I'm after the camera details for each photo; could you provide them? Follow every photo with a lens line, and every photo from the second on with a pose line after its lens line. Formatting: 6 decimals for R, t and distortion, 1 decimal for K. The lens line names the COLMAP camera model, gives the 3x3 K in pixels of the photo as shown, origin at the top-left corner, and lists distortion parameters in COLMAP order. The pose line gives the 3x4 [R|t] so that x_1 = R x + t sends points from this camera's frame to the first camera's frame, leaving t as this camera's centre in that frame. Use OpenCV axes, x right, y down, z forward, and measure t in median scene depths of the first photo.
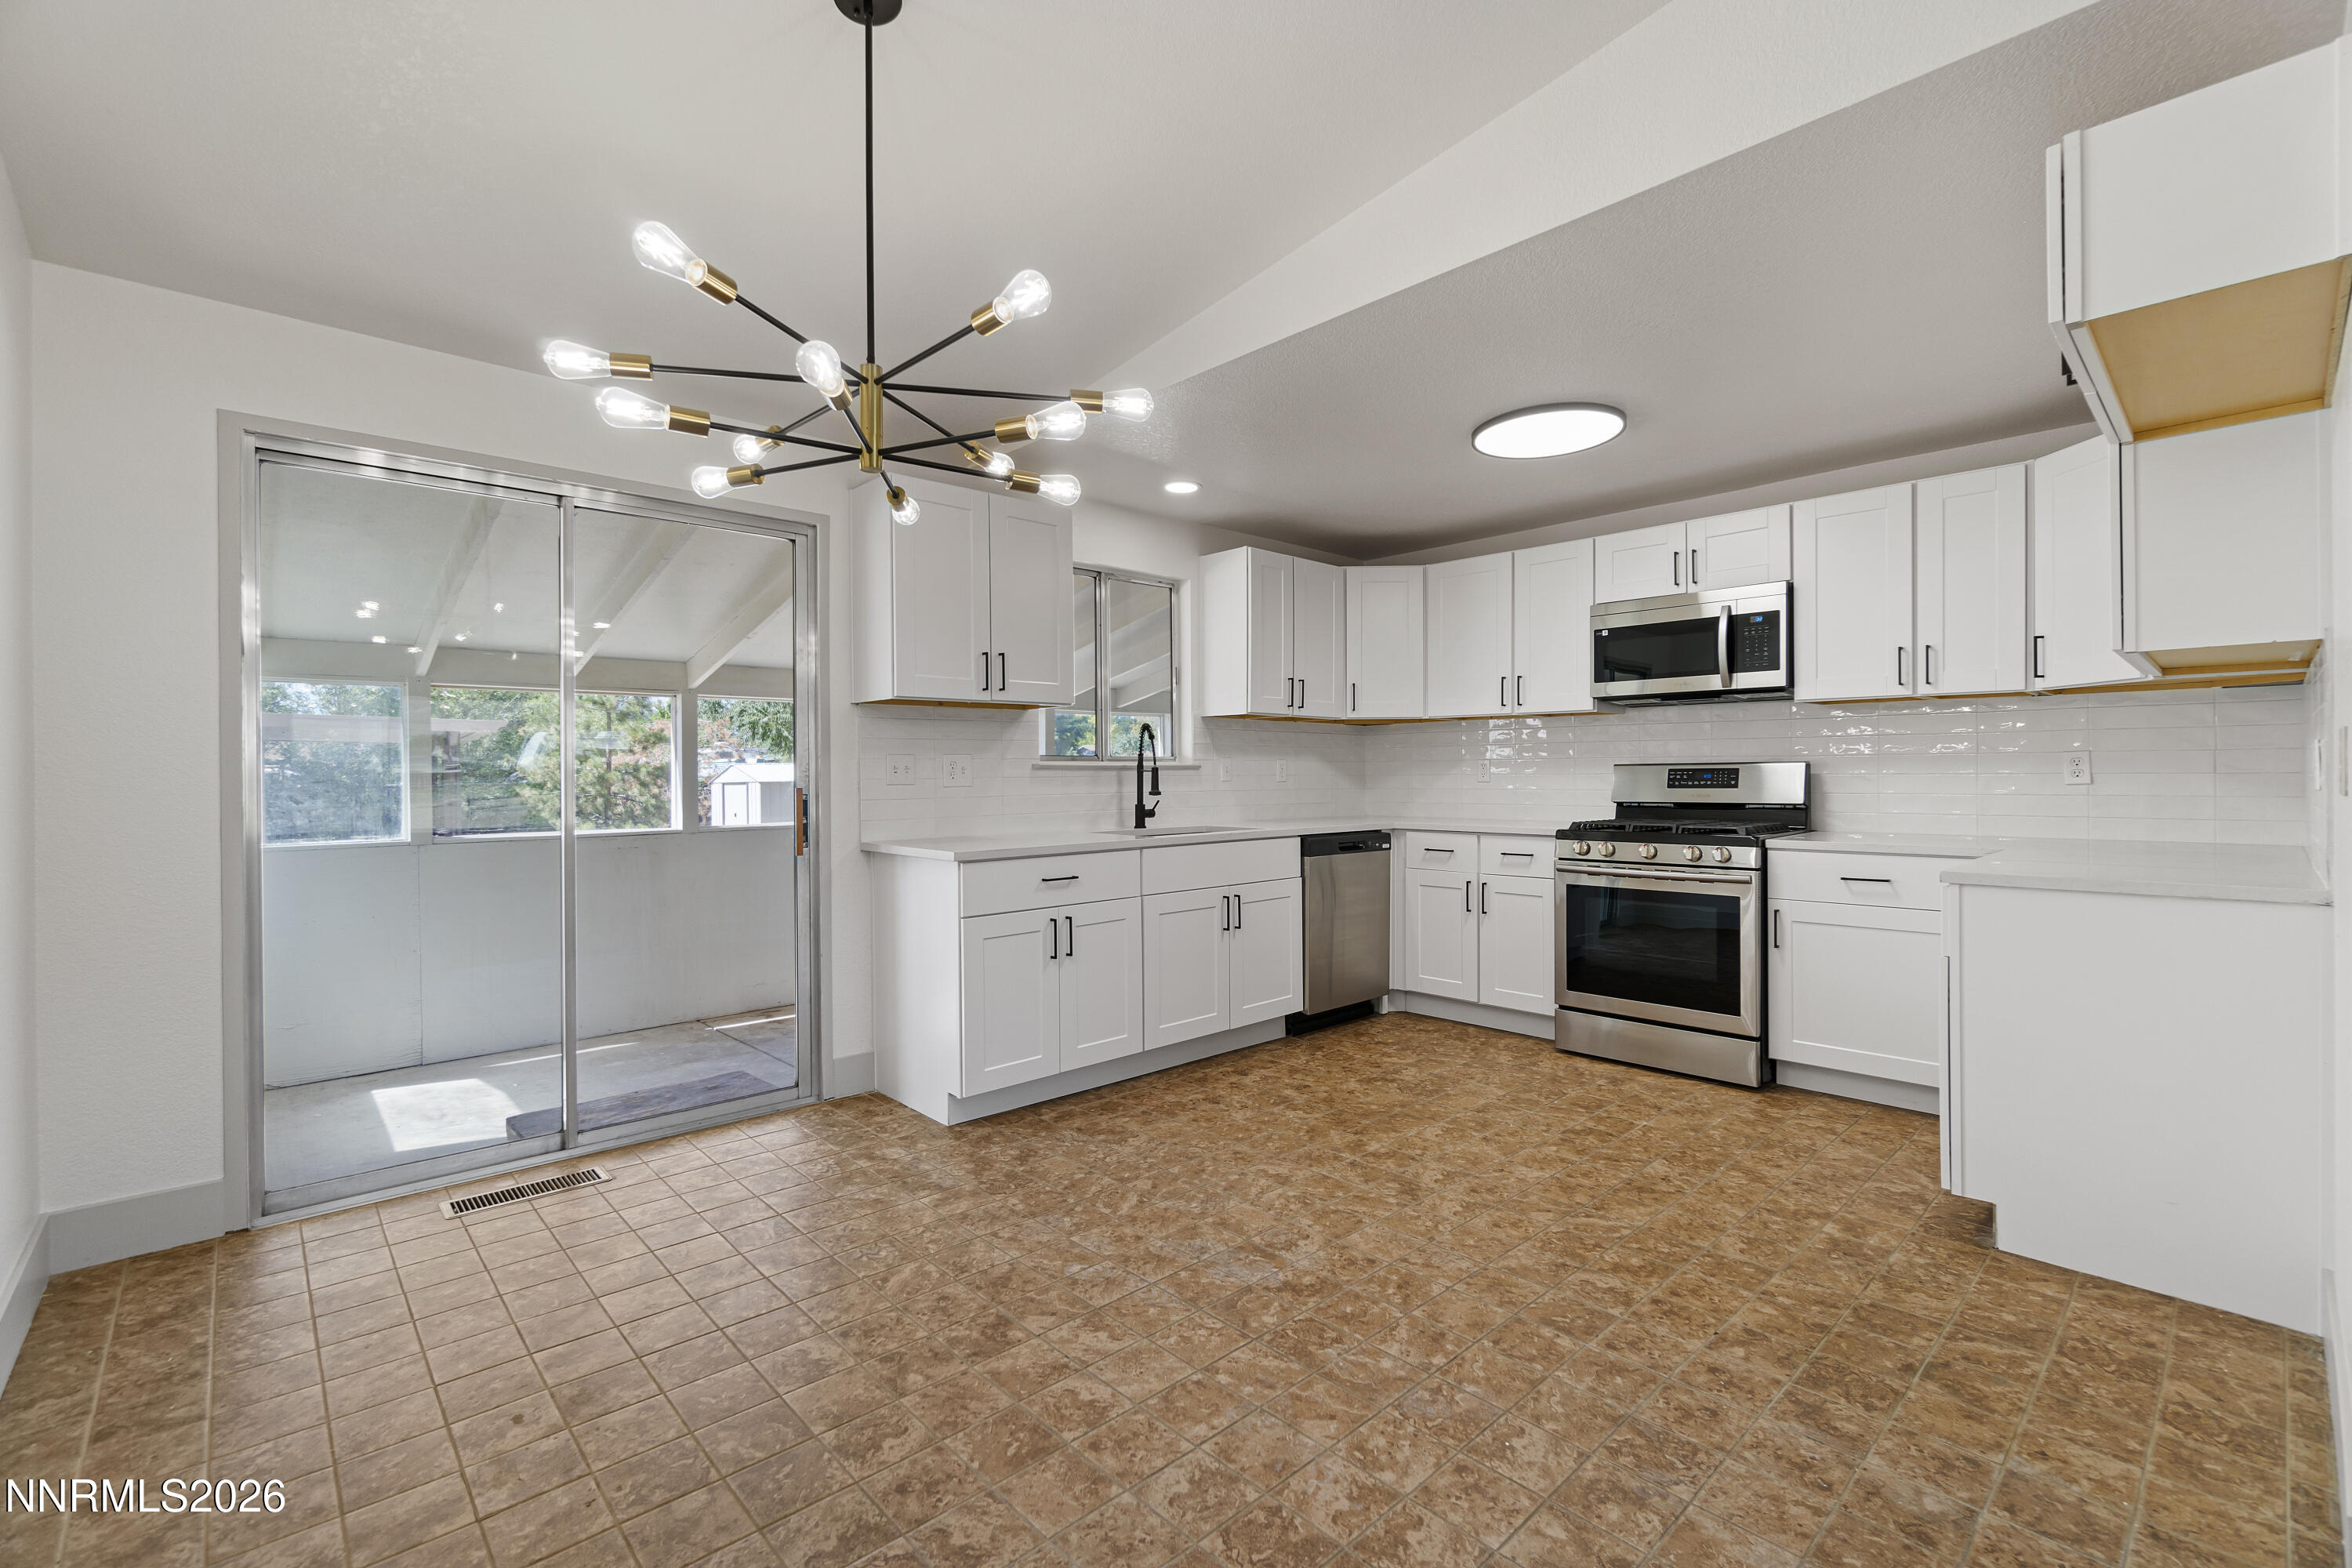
lens RADIAL K [[1009.4, 0, 1172.9], [0, 1009.4, 780.2], [0, 0, 1]] dist [-0.003114, 0.001514]
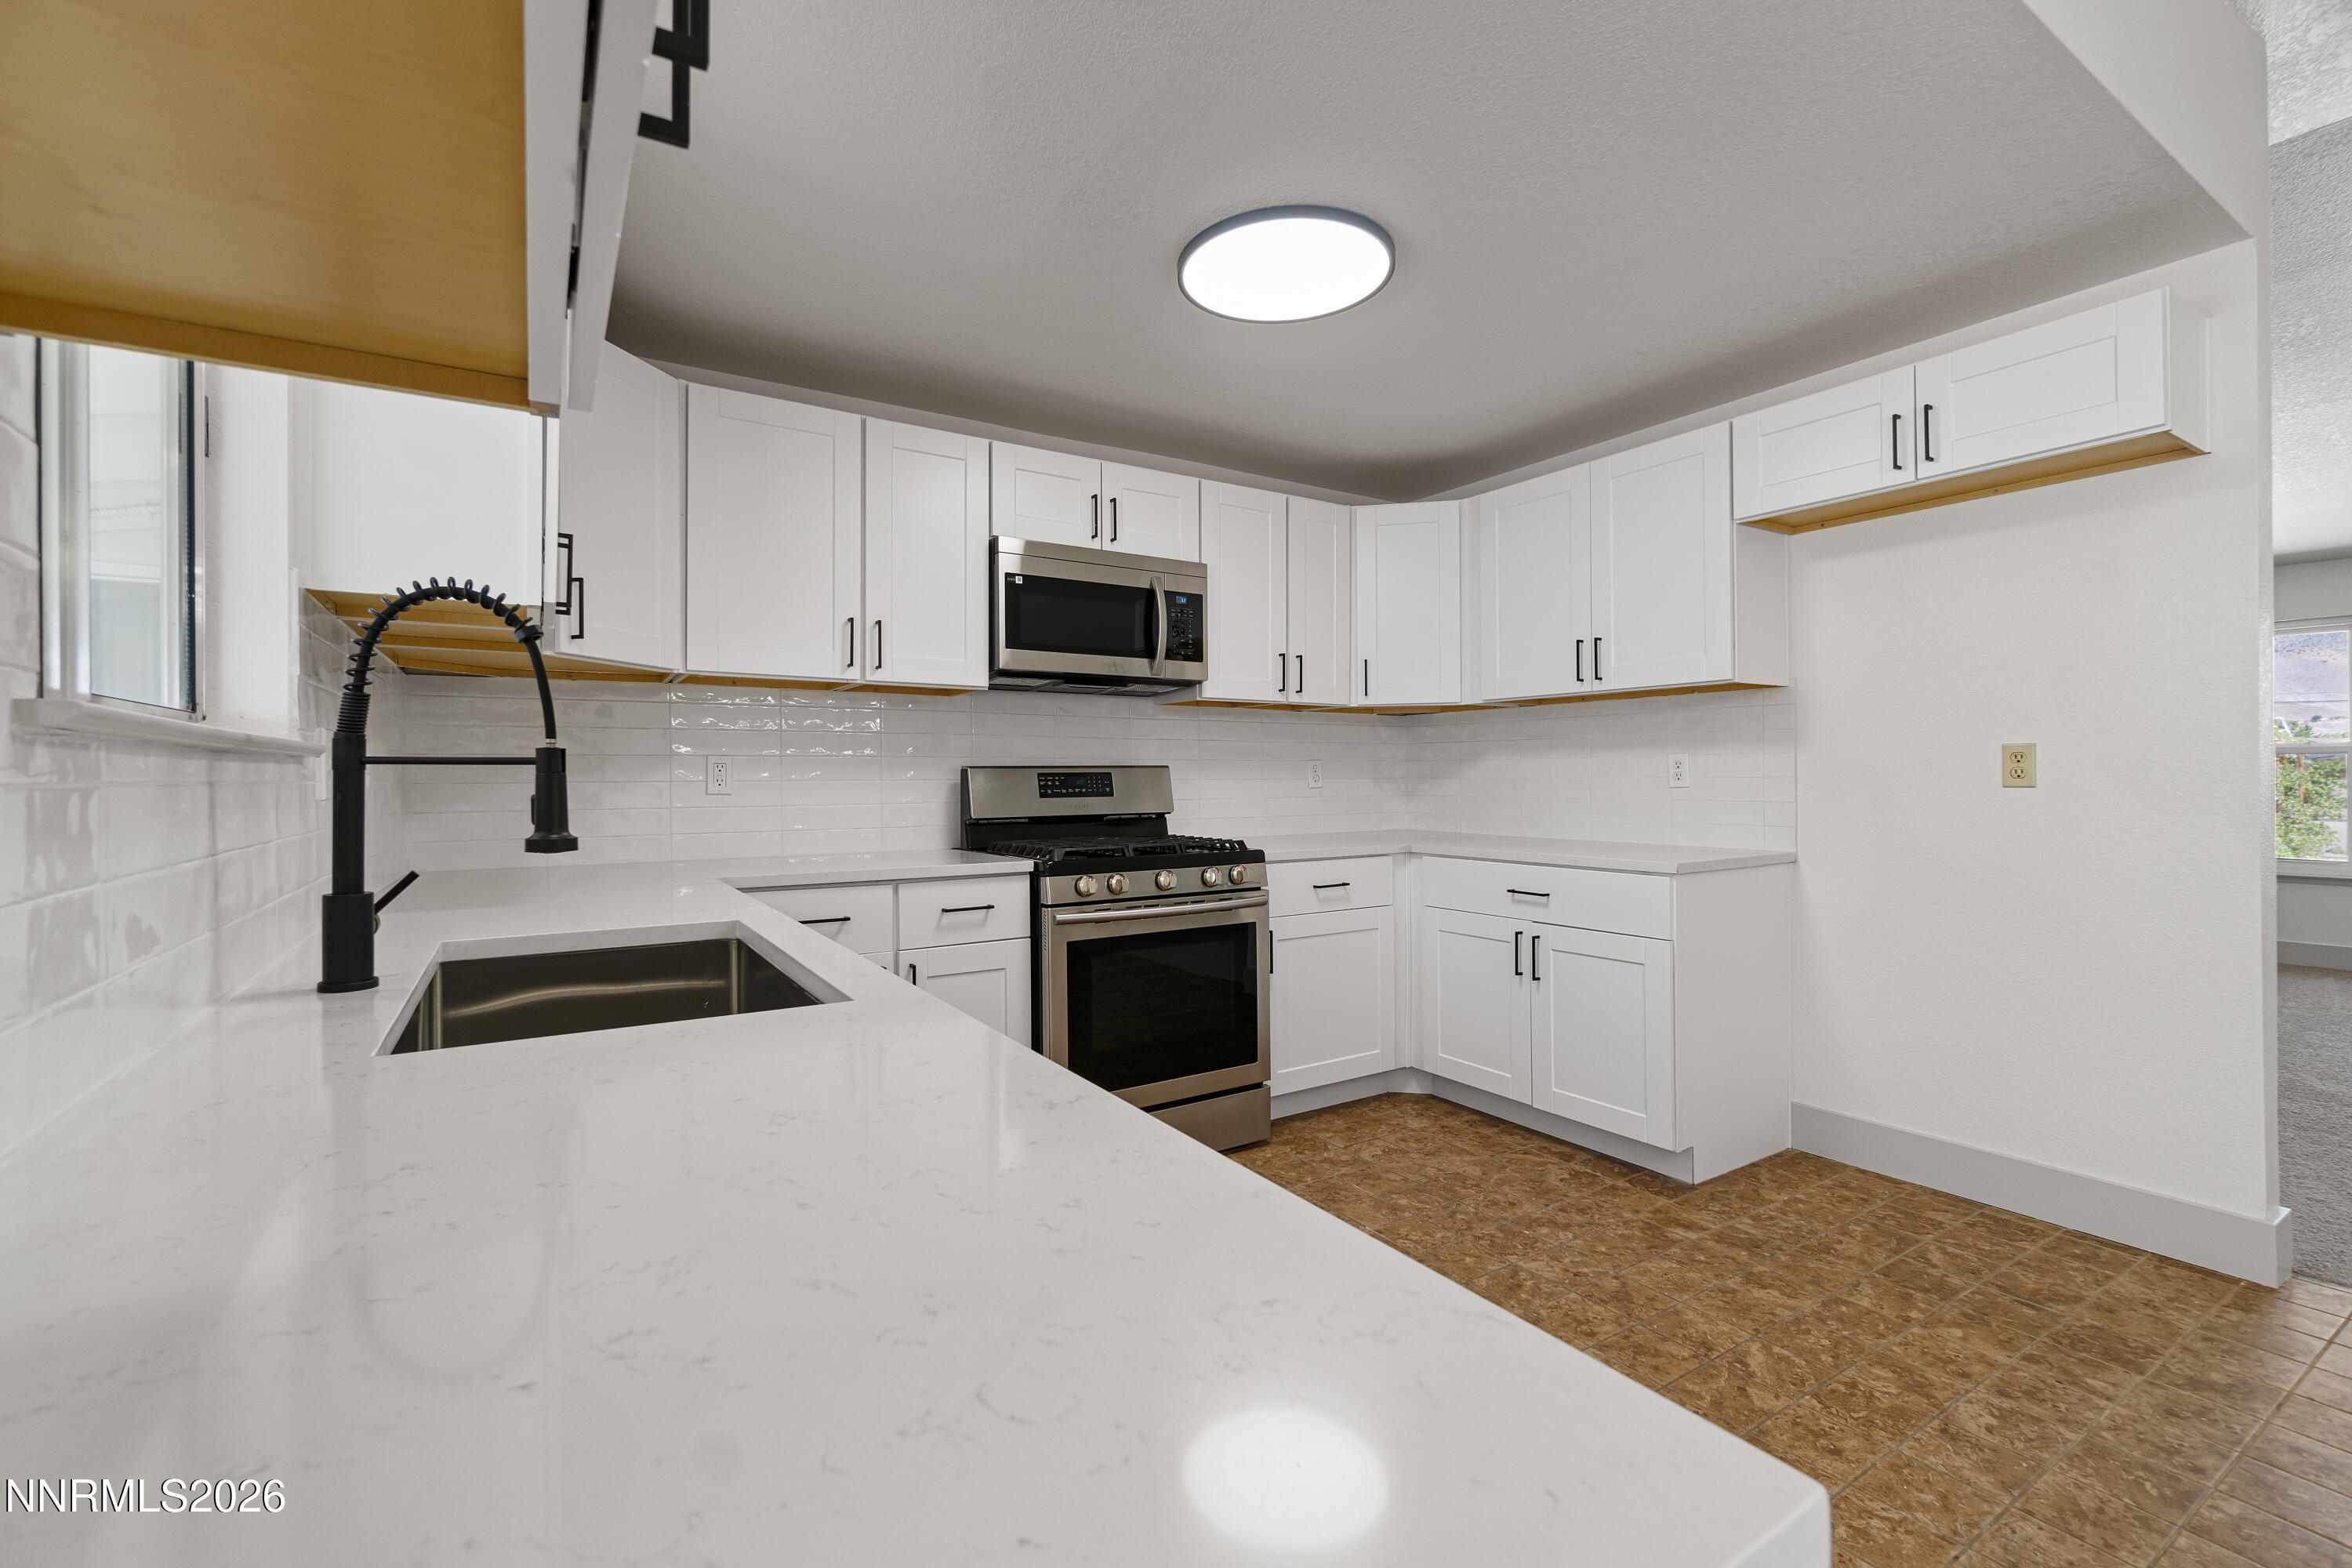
lens RADIAL K [[1009.4, 0, 1175.8], [0, 1009.4, 776.1], [0, 0, 1]] dist [-0.003114, 0.001514]
pose [[0.191150, 0.006104, 0.981542, -0.310093], [0.012059, 0.999891, -0.008566, -0.000966], [-0.981487, 0.013474, 0.191055, 0.968498]]
